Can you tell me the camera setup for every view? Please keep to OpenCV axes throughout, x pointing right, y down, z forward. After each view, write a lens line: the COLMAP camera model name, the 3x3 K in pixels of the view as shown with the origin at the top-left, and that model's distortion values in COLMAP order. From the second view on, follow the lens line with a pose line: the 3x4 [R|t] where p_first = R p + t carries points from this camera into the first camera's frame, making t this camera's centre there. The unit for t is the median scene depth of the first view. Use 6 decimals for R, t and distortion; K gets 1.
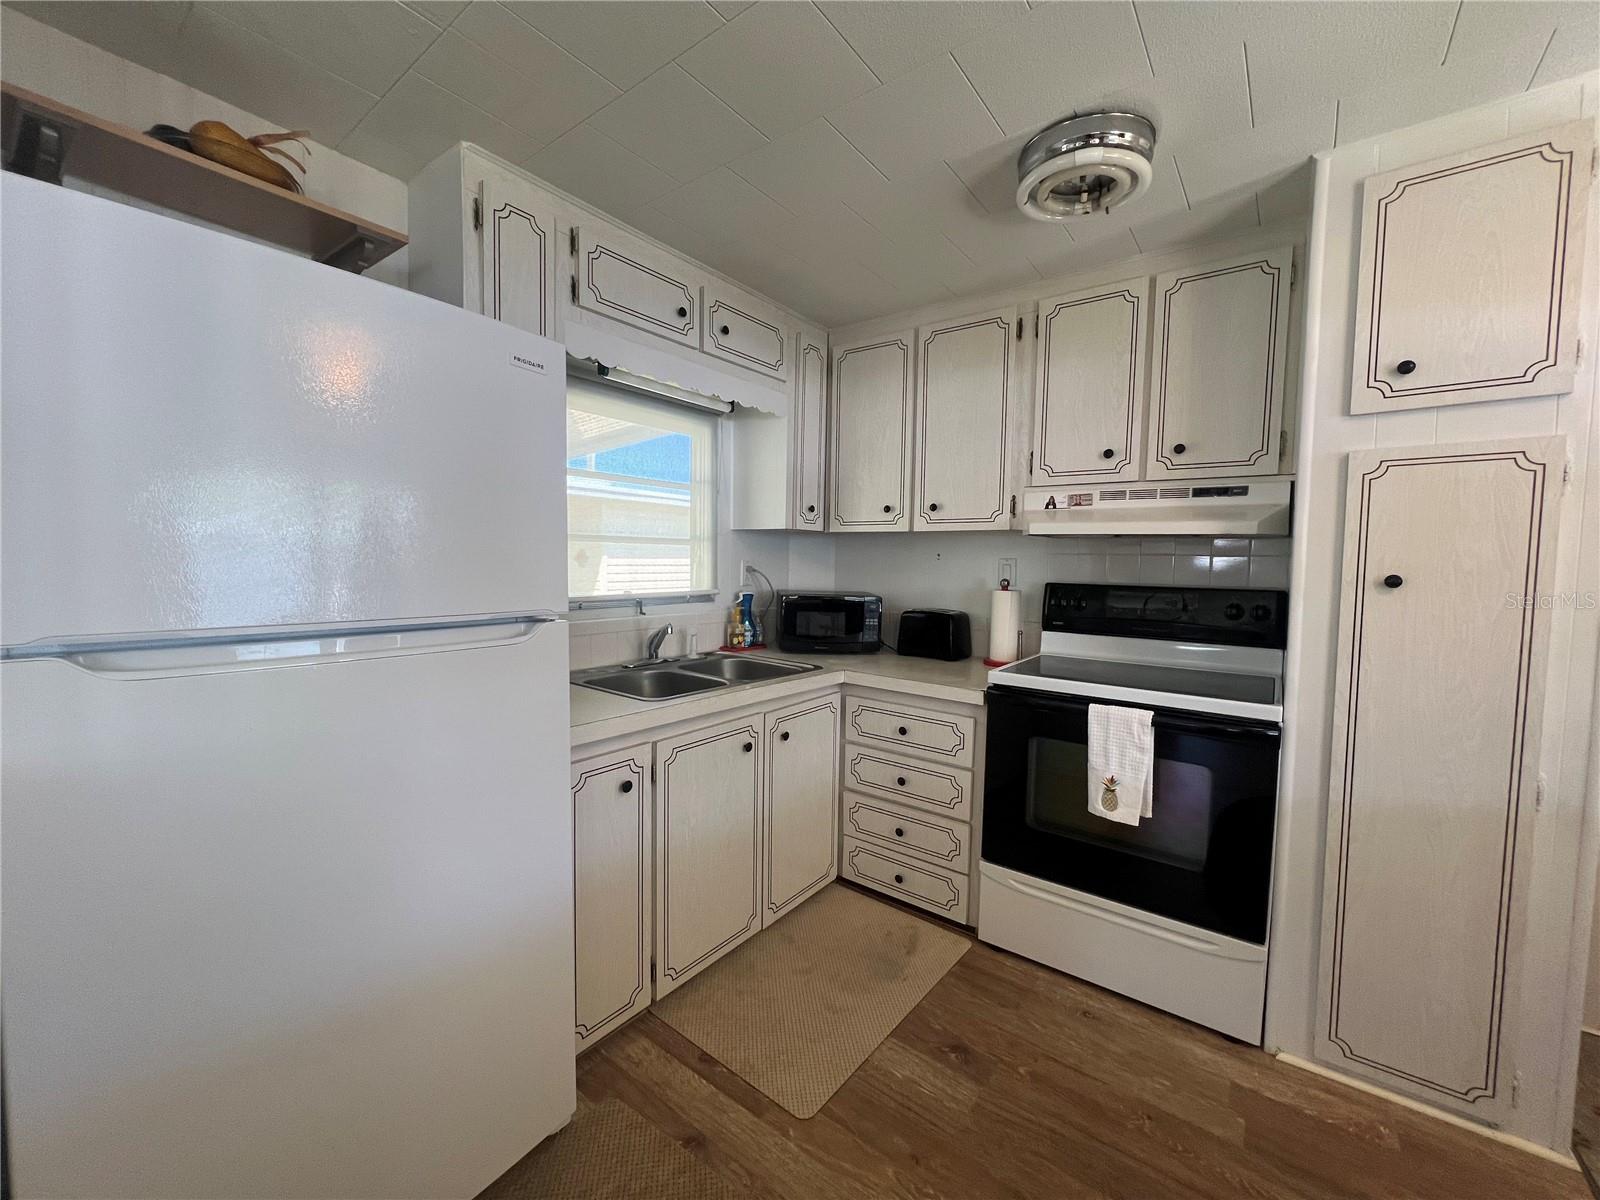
lens RADIAL K [[638.5, 0, 797.2], [0, 638.5, 598.5], [0, 0, 1]] dist [-0.003709, 0.000176]
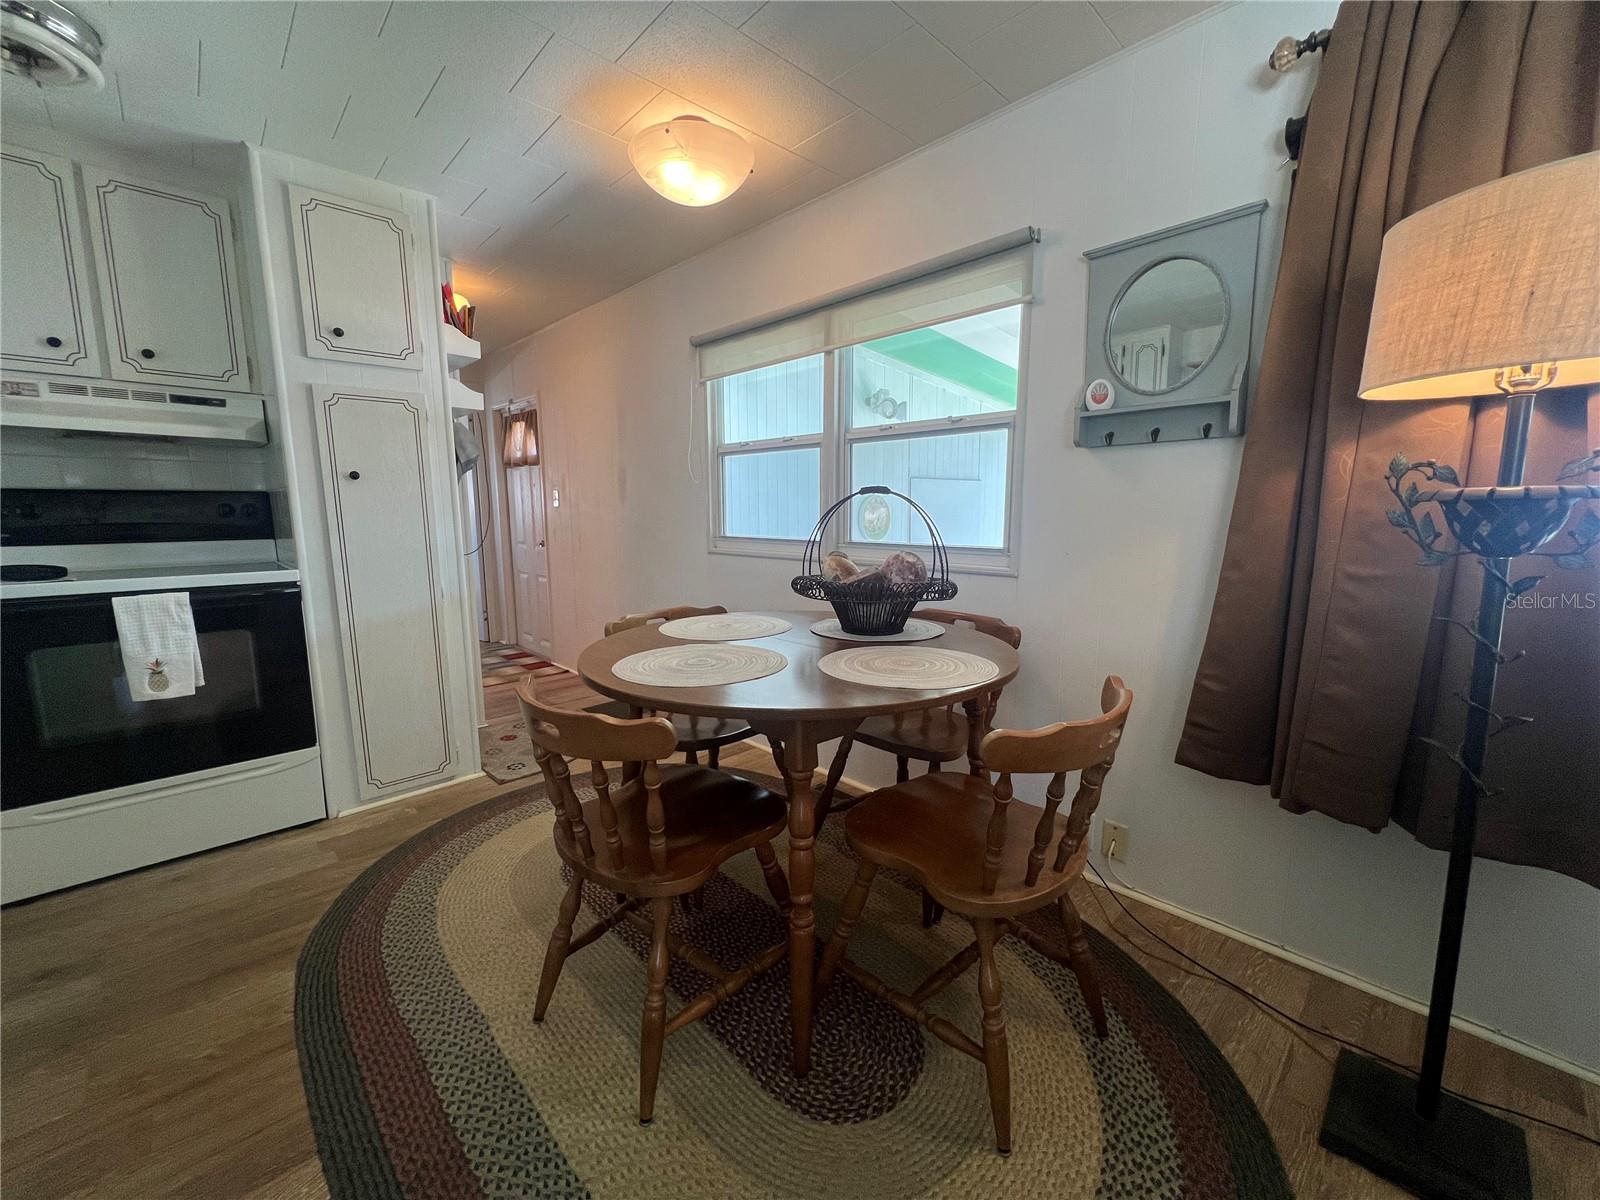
lens RADIAL K [[635.2, 0, 799.3], [0, 635.2, 602.4], [0, 0, 1]] dist [-0.001685, -0.000108]
pose [[0.144959, -0.162117, 0.976066, -0.377205], [0.065599, 0.985890, 0.154006, 0.090875], [-0.987261, 0.041705, 0.153549, -0.238396]]
